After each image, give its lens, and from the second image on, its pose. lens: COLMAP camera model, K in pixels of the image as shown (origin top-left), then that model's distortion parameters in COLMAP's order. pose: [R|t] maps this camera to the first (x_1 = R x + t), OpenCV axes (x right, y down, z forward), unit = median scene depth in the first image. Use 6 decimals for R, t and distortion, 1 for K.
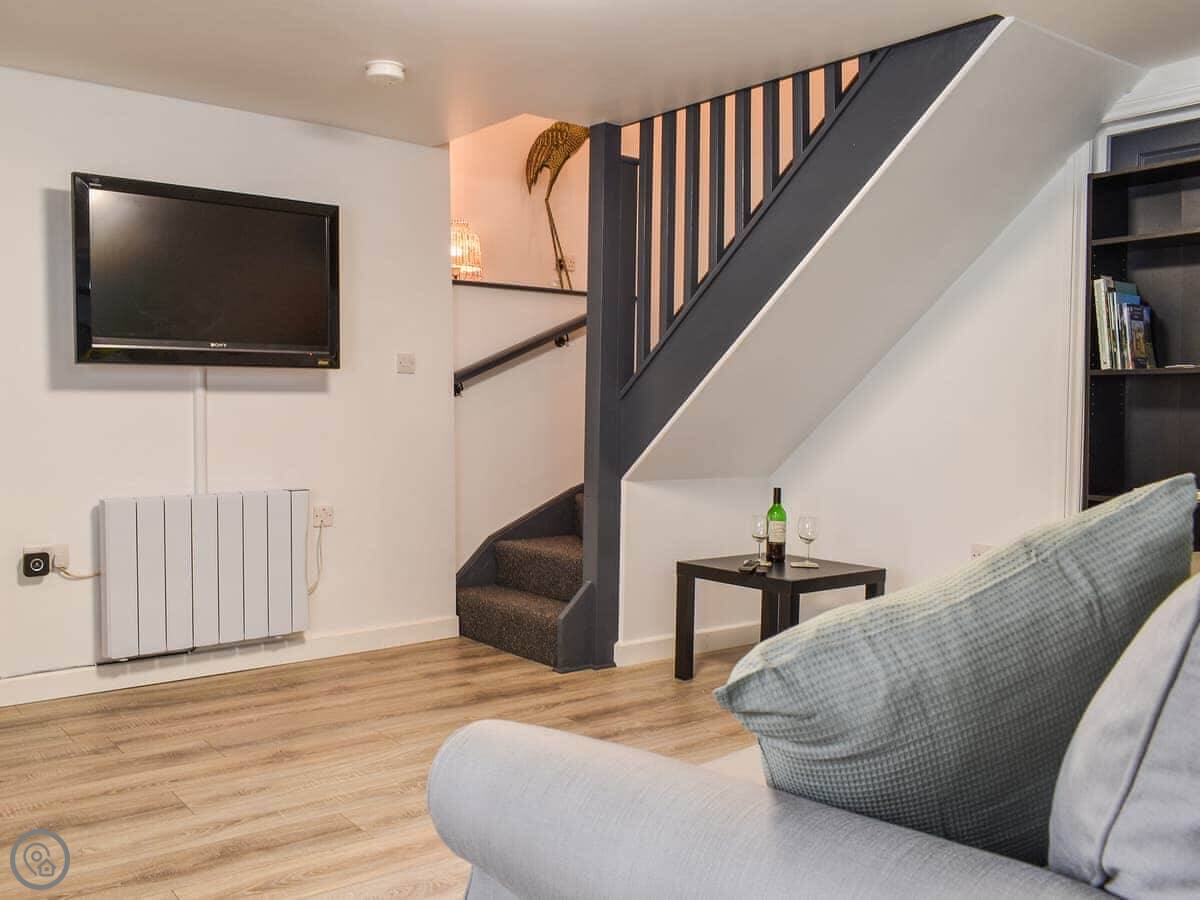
lens RADIAL K [[1182.8, 0, 597.7], [0, 1182.8, 453.1], [0, 0, 1]] dist [-0.041711, 0.000000]
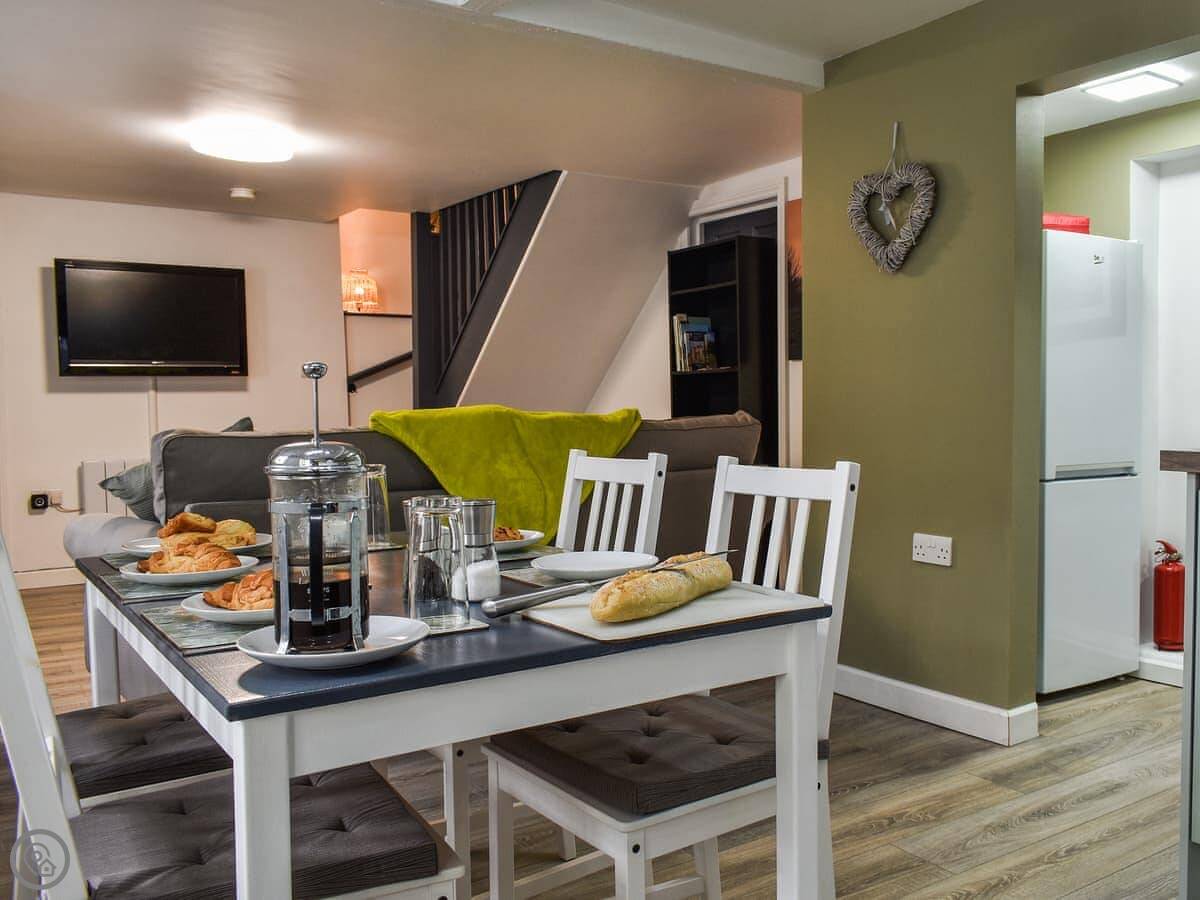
lens RADIAL K [[1032.3, 0, 602.5], [0, 1032.3, 444.8], [0, 0, 1]] dist [-0.014686, -0.004537]
pose [[0.999764, -0.012943, -0.017425, 0.305233], [0.013034, 0.999902, 0.005171, 0.019137], [0.017356, -0.005397, 0.999835, -0.378559]]
